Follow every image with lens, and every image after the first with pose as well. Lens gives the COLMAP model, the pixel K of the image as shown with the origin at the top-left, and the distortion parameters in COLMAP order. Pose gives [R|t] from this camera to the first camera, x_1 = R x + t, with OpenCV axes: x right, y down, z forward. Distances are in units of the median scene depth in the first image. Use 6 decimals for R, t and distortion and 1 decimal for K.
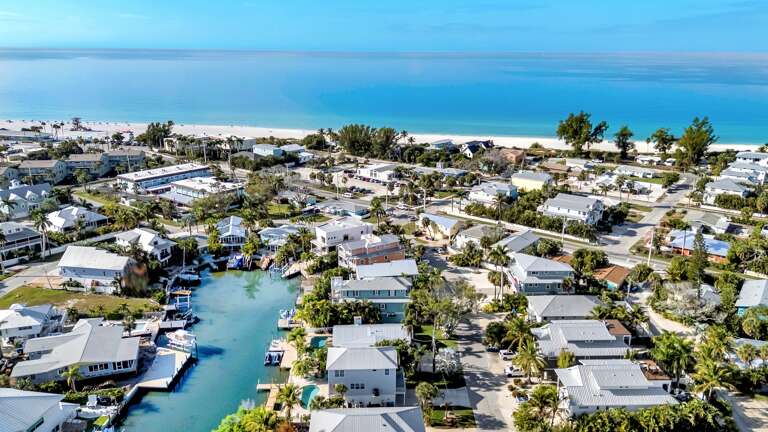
lens RADIAL K [[561.9, 0, 387.9], [0, 561.9, 213.9], [0, 0, 1]] dist [0.089557, -0.083875]
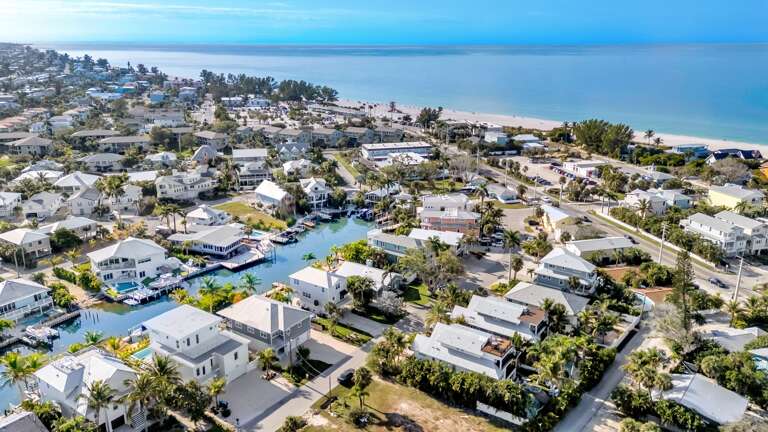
lens RADIAL K [[561.9, 0, 387.9], [0, 561.9, 213.9], [0, 0, 1]] dist [0.089557, -0.083875]
pose [[0.796858, 0.169866, -0.579795, 0.269653], [-0.164953, 0.984370, 0.061688, -0.000567], [0.581212, 0.046482, 0.812424, 0.003506]]
